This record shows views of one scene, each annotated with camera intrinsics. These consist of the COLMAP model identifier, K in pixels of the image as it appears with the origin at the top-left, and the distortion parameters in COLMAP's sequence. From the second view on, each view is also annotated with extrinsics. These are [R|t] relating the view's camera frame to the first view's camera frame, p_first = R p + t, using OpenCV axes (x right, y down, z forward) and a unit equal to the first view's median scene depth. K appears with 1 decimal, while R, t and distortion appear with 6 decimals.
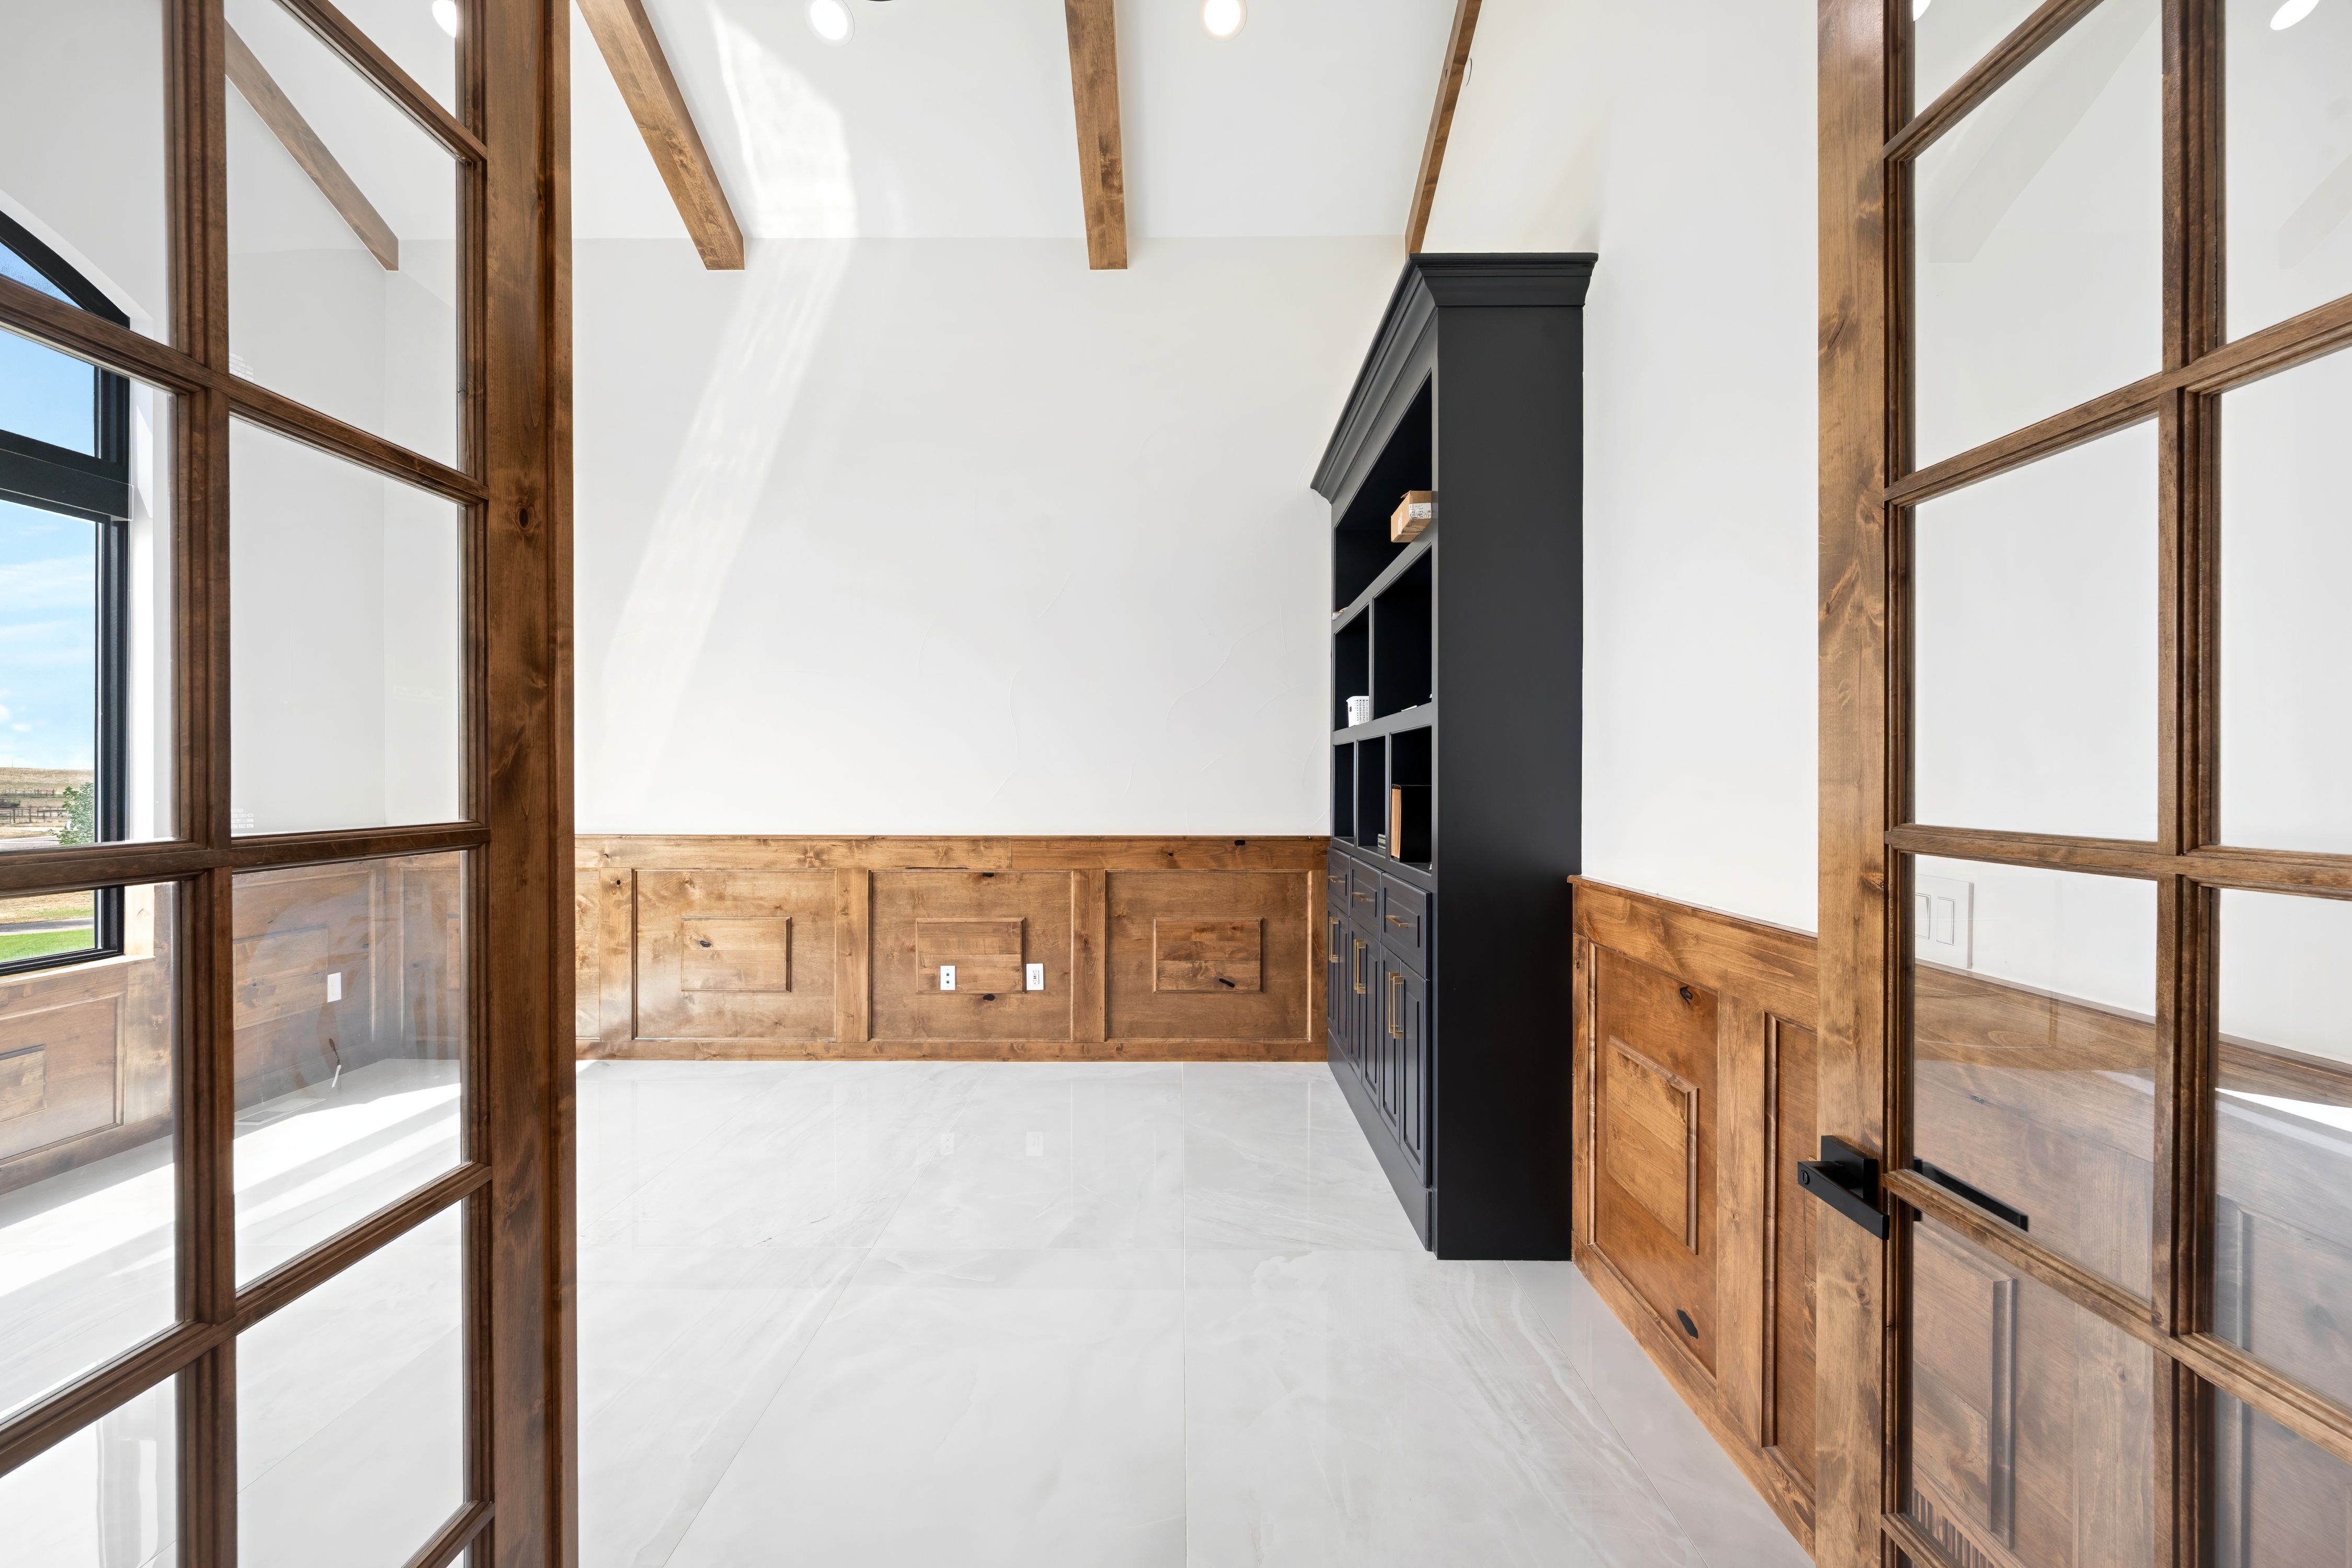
lens RADIAL K [[937.0, 0, 1184.0], [0, 937.0, 782.2], [0, 0, 1]] dist [0.015212, 0.000217]
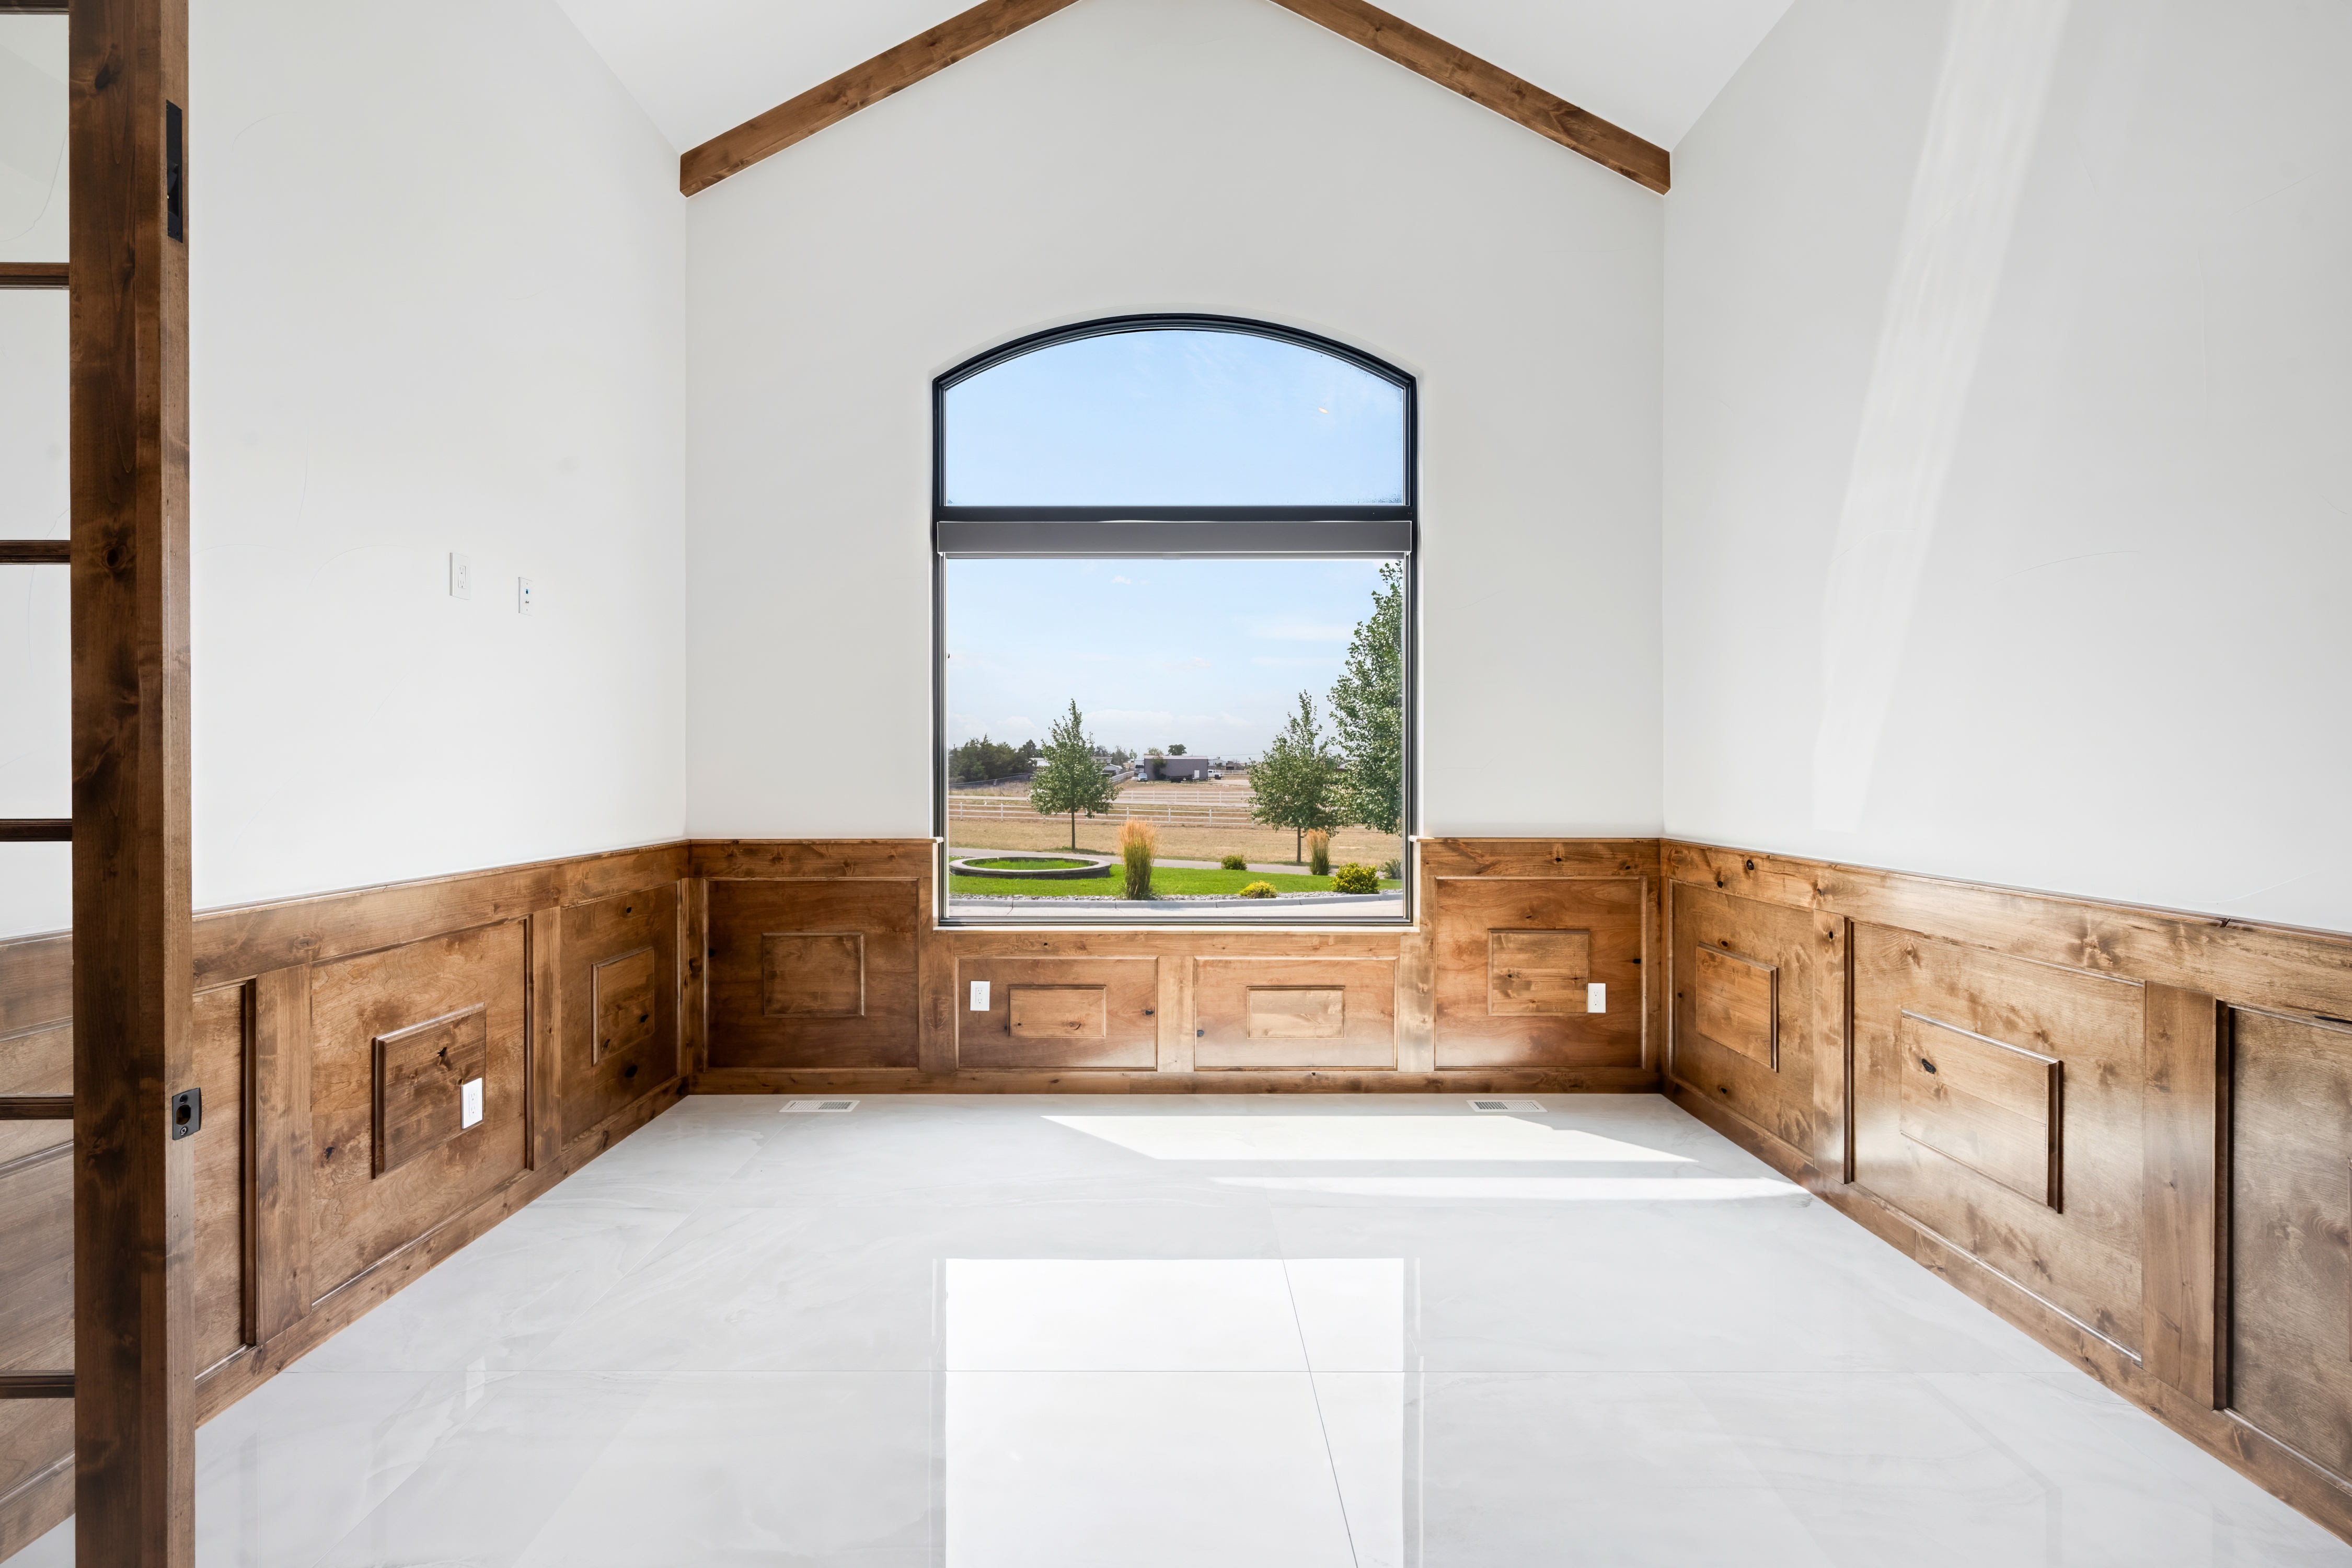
lens RADIAL K [[1062.8, 0, 1181.0], [0, 1062.8, 770.7], [0, 0, 1]] dist [-0.002046, 0.000315]
pose [[-0.005678, 0.002067, -0.999982, 0.139309], [-0.005013, 0.999985, 0.002095, -0.007069], [0.999971, 0.005025, -0.005667, 0.548942]]
